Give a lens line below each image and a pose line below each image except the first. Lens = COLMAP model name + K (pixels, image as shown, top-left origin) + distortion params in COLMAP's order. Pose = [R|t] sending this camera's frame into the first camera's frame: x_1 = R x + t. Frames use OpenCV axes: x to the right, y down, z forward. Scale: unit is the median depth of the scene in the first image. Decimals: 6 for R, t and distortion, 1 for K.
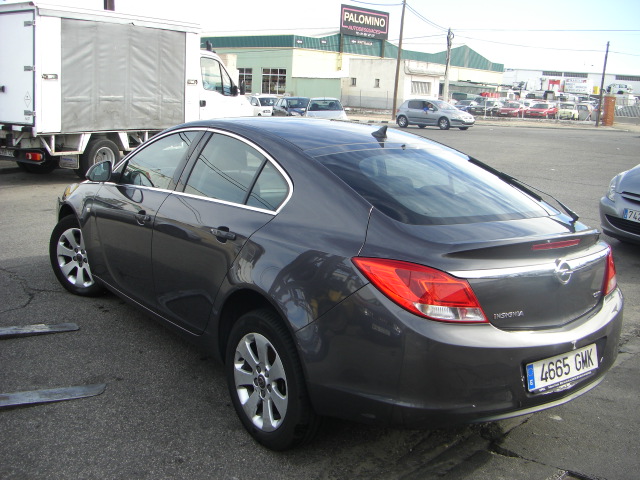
lens RADIAL K [[735.4, 0, 325.4], [0, 735.4, 235.3], [0, 0, 1]] dist [-0.135489, 0.000000]
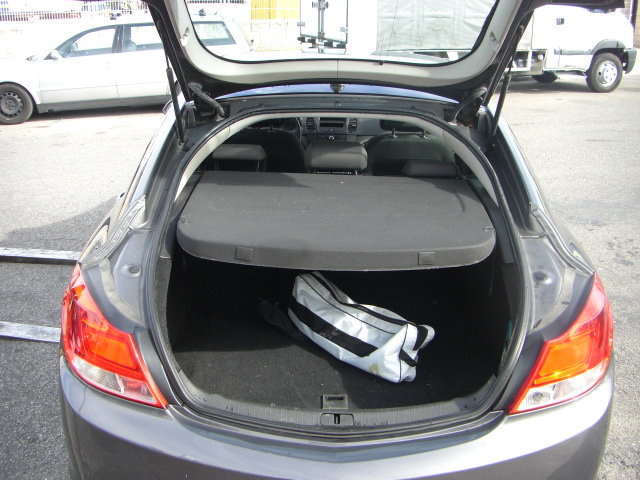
lens RADIAL K [[735.4, 0, 323.2], [0, 735.4, 234.3], [0, 0, 1]] dist [-0.135489, 0.000000]
pose [[0.792684, 0.159996, -0.588263, 0.574244], [-0.090888, 0.985178, 0.145477, -0.110126], [0.602820, -0.061852, 0.795476, 0.511284]]
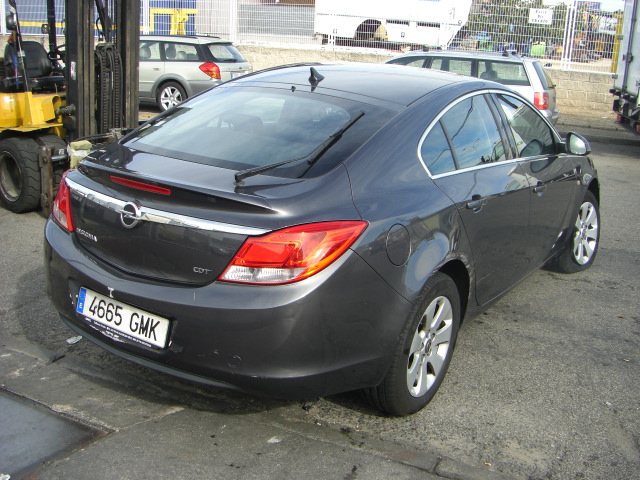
lens RADIAL K [[735.4, 0, 314.7], [0, 735.4, 241.8], [0, 0, 1]] dist [-0.135489, 0.000000]
pose [[0.305830, 0.243579, -0.920400, 1.144662], [-0.219846, 0.958661, 0.180655, -0.121968], [0.926356, 0.147096, 0.346737, 0.825291]]
